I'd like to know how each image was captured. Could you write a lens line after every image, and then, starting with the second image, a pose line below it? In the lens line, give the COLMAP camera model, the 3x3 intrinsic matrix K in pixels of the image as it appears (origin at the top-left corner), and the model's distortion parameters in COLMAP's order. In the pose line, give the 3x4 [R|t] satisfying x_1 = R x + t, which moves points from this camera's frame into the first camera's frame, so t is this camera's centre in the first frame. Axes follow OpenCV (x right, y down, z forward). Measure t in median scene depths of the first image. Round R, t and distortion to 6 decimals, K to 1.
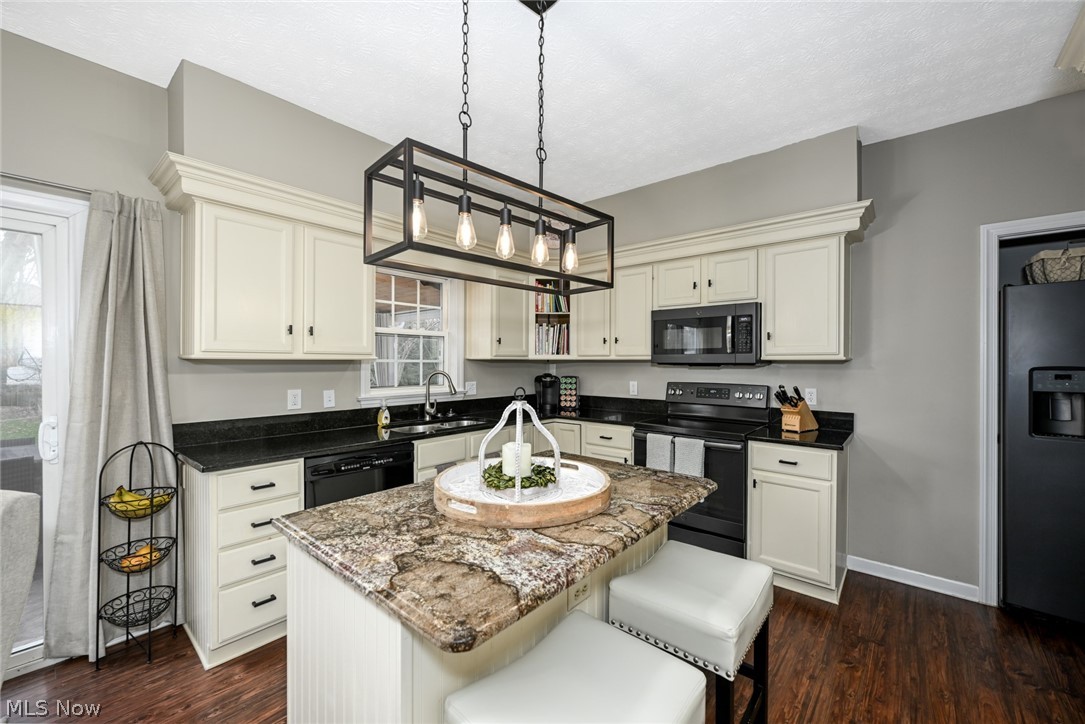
lens RADIAL K [[429.3, 0, 542.0], [0, 429.3, 356.8], [0, 0, 1]] dist [-0.002573, -0.000105]
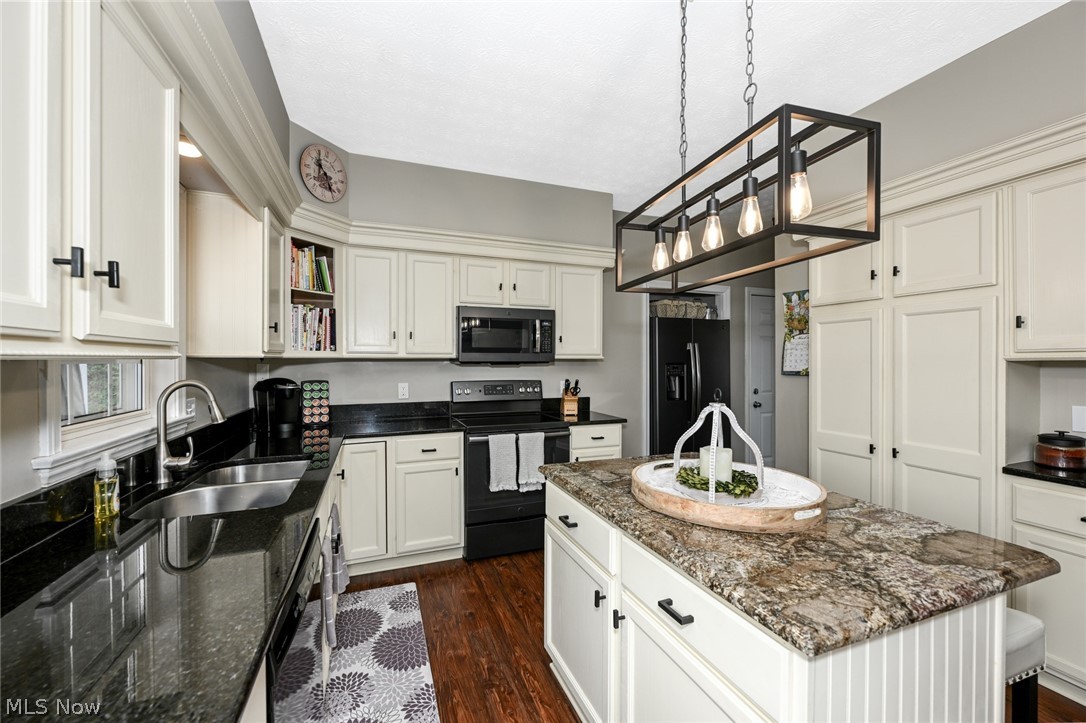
lens RADIAL K [[429.7, 0, 548.6], [0, 429.7, 359.3], [0, 0, 1]] dist [-0.002573, -0.000105]
pose [[0.478160, -0.002436, 0.878269, -0.569517], [-0.008733, 0.999934, 0.007528, 0.000101], [-0.878229, -0.011269, 0.478107, 0.457891]]
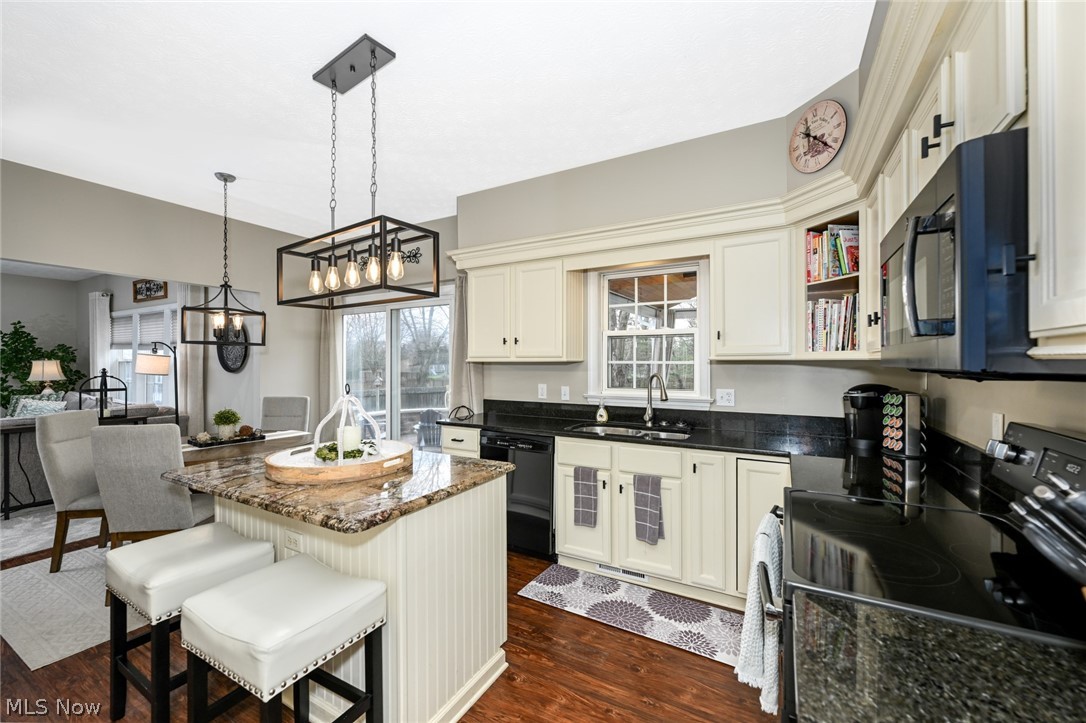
lens RADIAL K [[429.7, 0, 536.8], [0, 429.7, 363.3], [0, 0, 1]] dist [-0.002573, -0.000105]
pose [[0.203219, 0.002019, -0.979131, 0.714833], [0.013377, 0.999899, 0.004839, 0.004407], [0.979042, -0.014081, 0.203171, 0.689607]]
